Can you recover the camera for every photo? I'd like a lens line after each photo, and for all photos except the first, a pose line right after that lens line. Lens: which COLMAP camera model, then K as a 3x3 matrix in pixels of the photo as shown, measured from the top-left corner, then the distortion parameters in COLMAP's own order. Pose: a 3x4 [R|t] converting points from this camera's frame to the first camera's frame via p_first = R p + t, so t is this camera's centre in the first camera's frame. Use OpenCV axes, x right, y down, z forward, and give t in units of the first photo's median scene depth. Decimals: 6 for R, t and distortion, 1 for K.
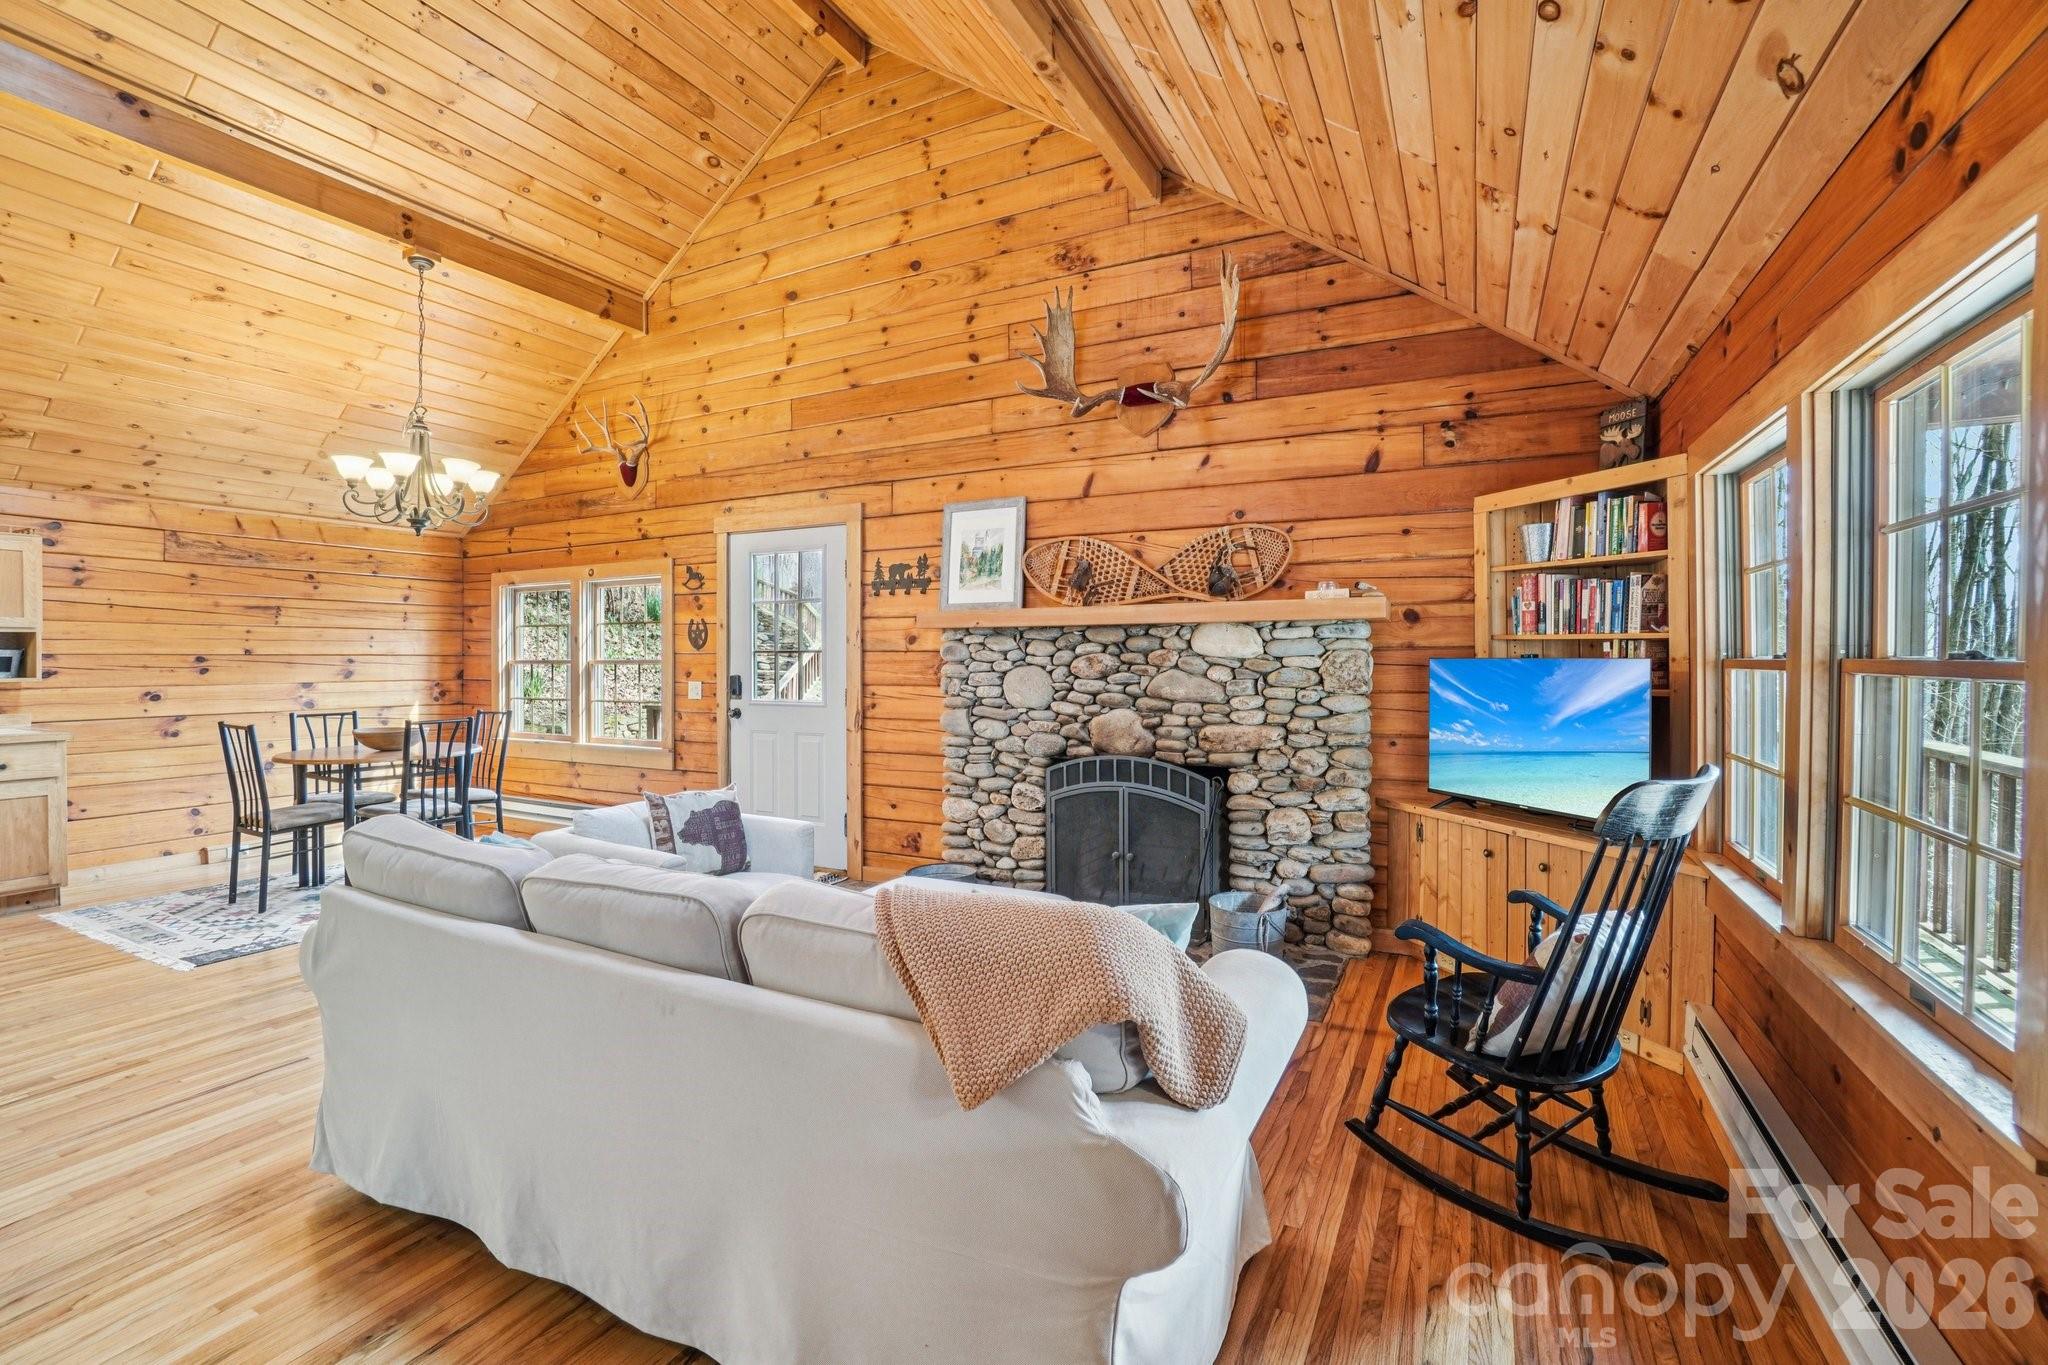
lens RADIAL K [[908.6, 0, 1016.6], [0, 908.6, 665.0], [0, 0, 1]] dist [-0.063288, 0.024551]
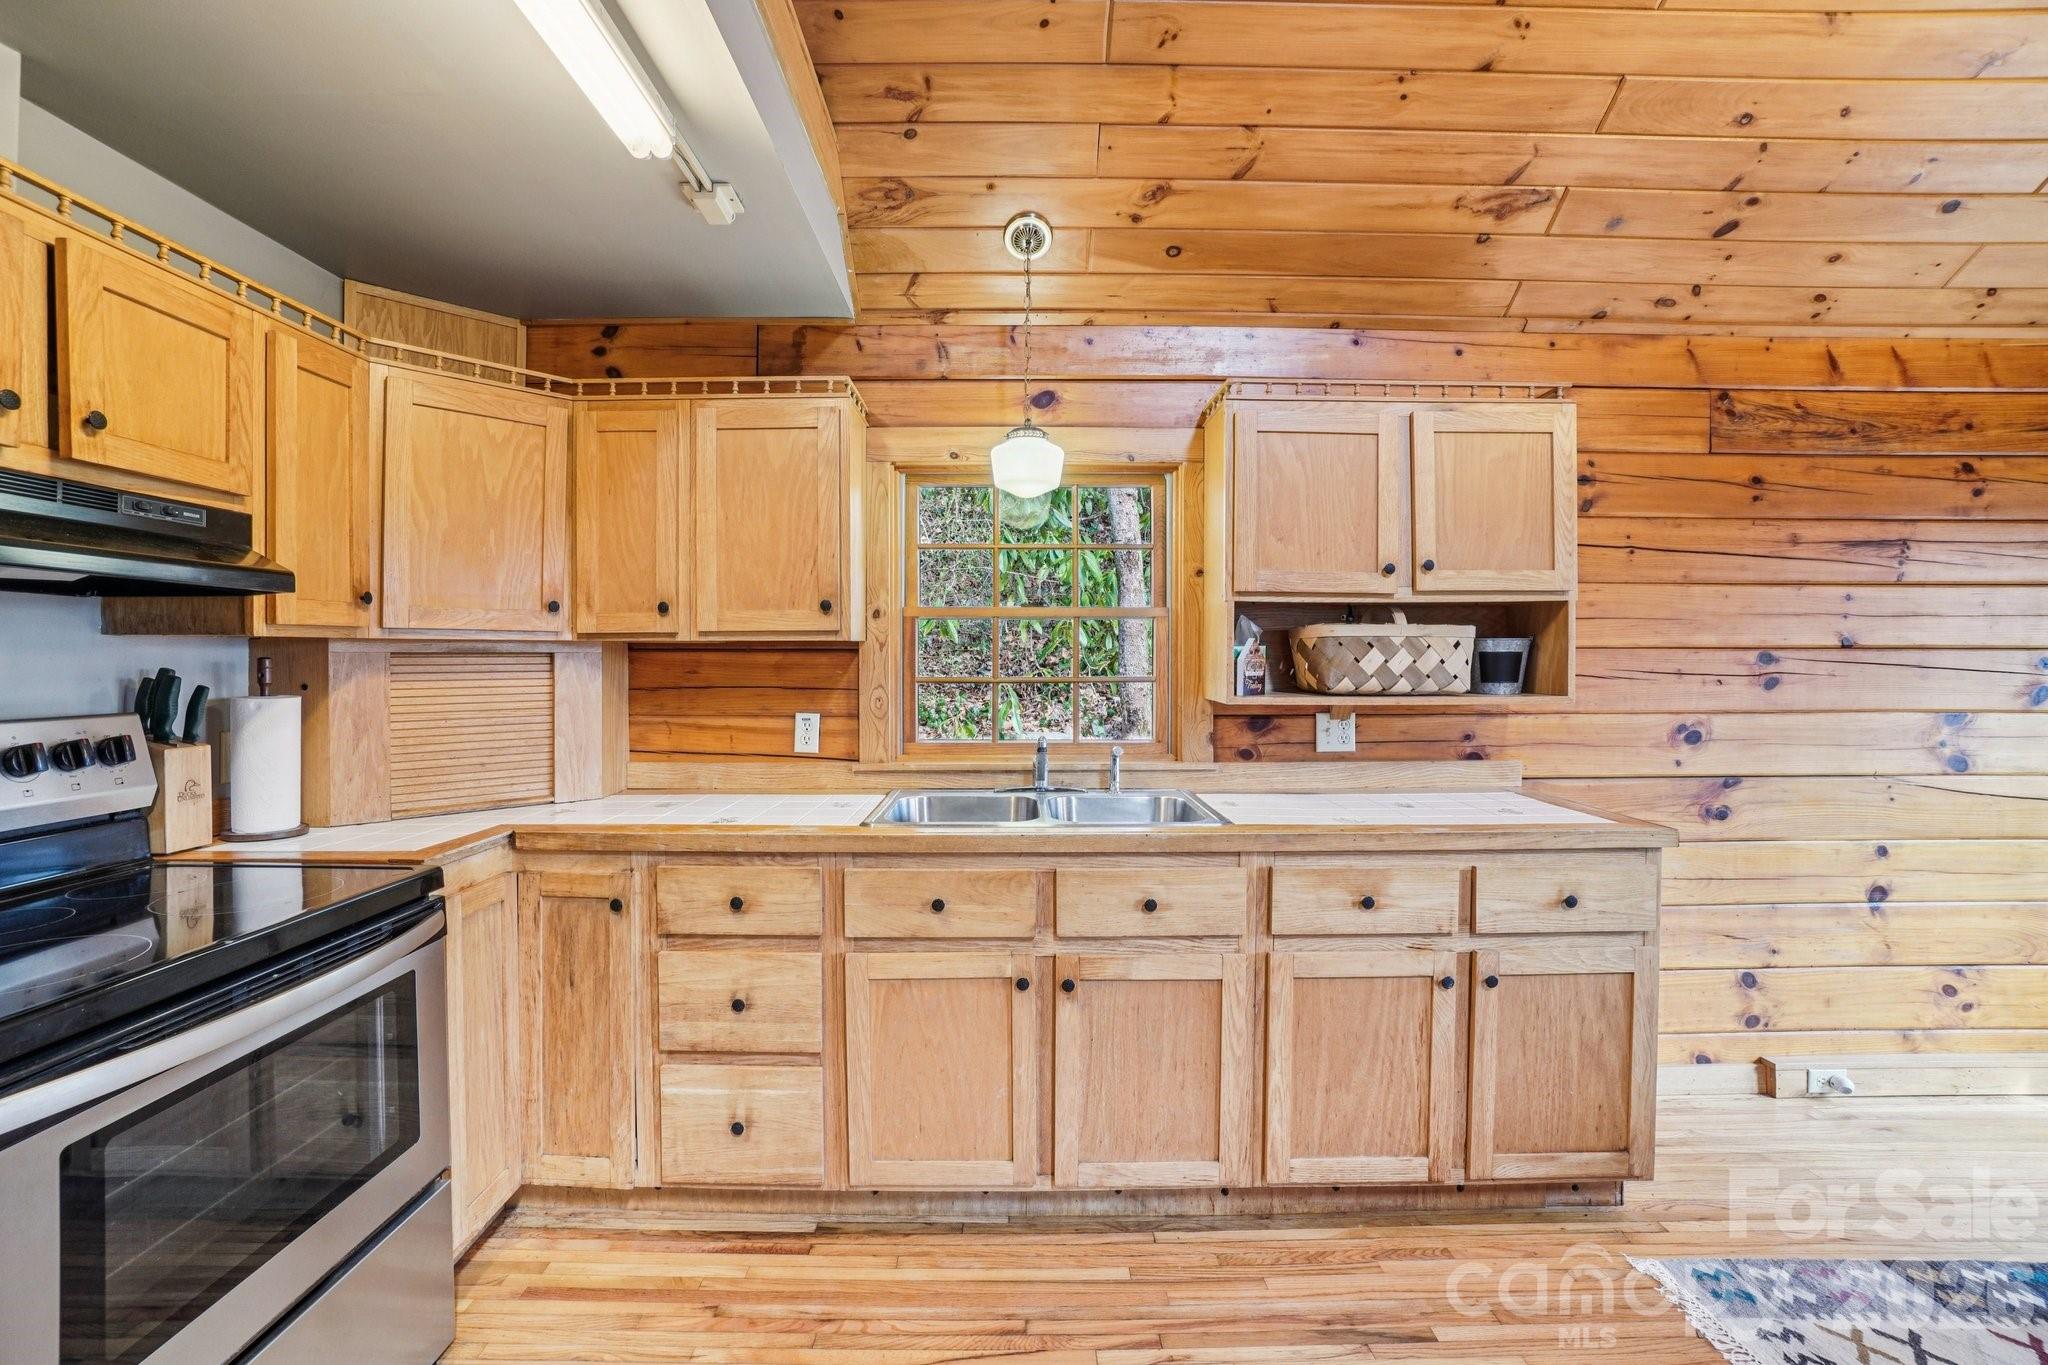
lens RADIAL K [[908.6, 0, 1016.6], [0, 908.6, 665.0], [0, 0, 1]] dist [-0.063288, 0.024551]
pose [[0.466495, 0.008830, -0.884480, -0.811216], [-0.008489, 0.999949, 0.005505, -0.002283], [0.884483, 0.004940, 0.466546, 0.490181]]
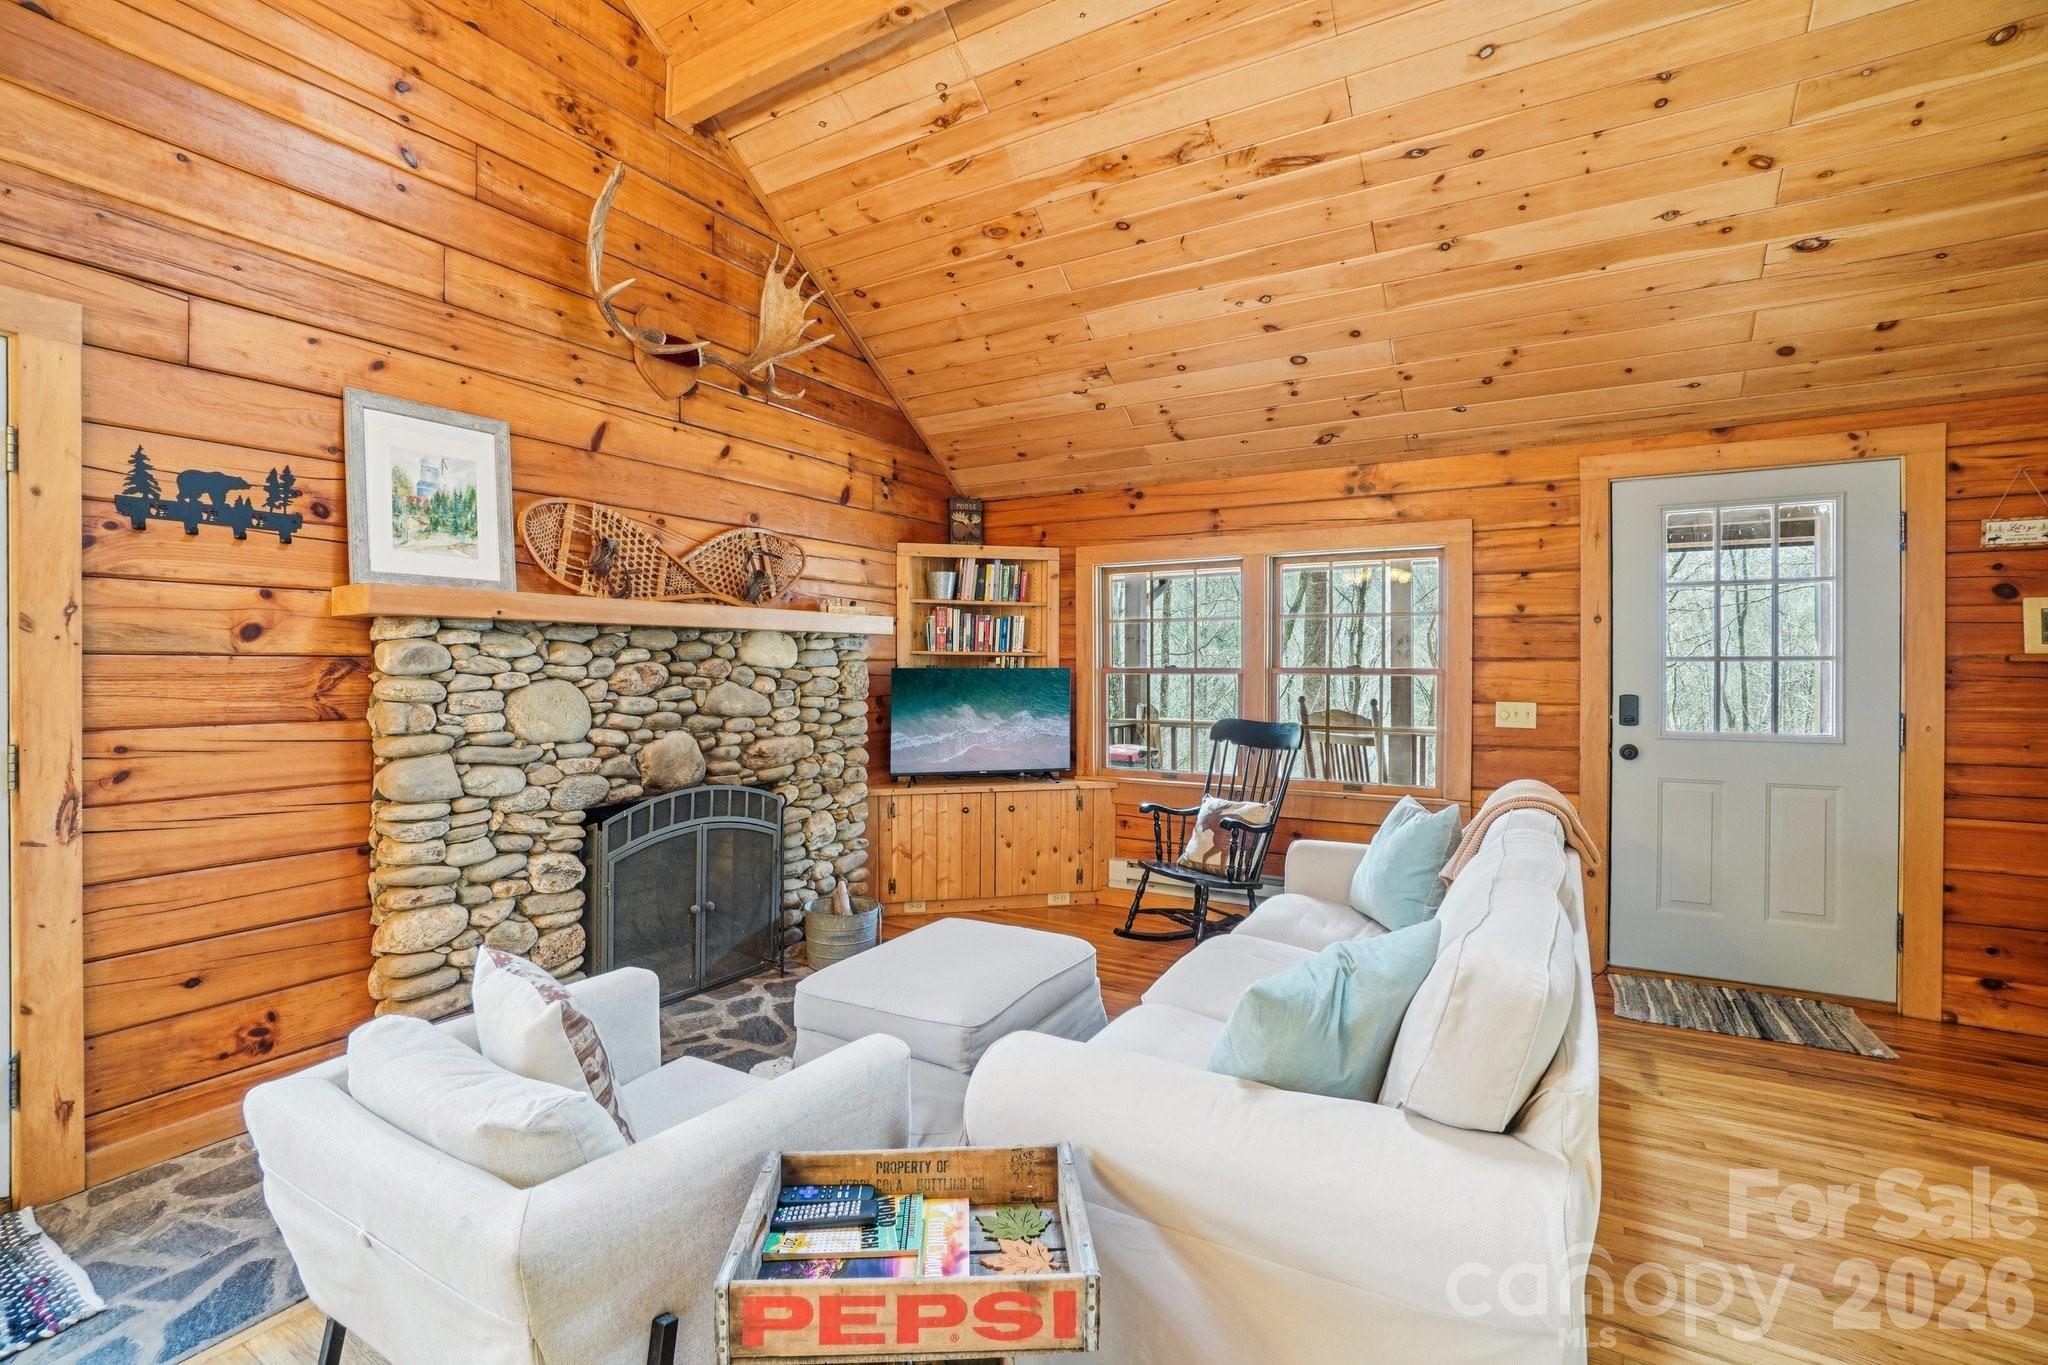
lens RADIAL K [[898.2, 0, 1017.1], [0, 898.2, 671.0], [0, 0, 1]] dist [-0.067052, 0.023647]
pose [[0.071542, -0.002780, 0.997434, -0.592636], [0.008561, 0.999961, 0.002173, -0.003958], [-0.997401, 0.008383, 0.071563, 0.579330]]
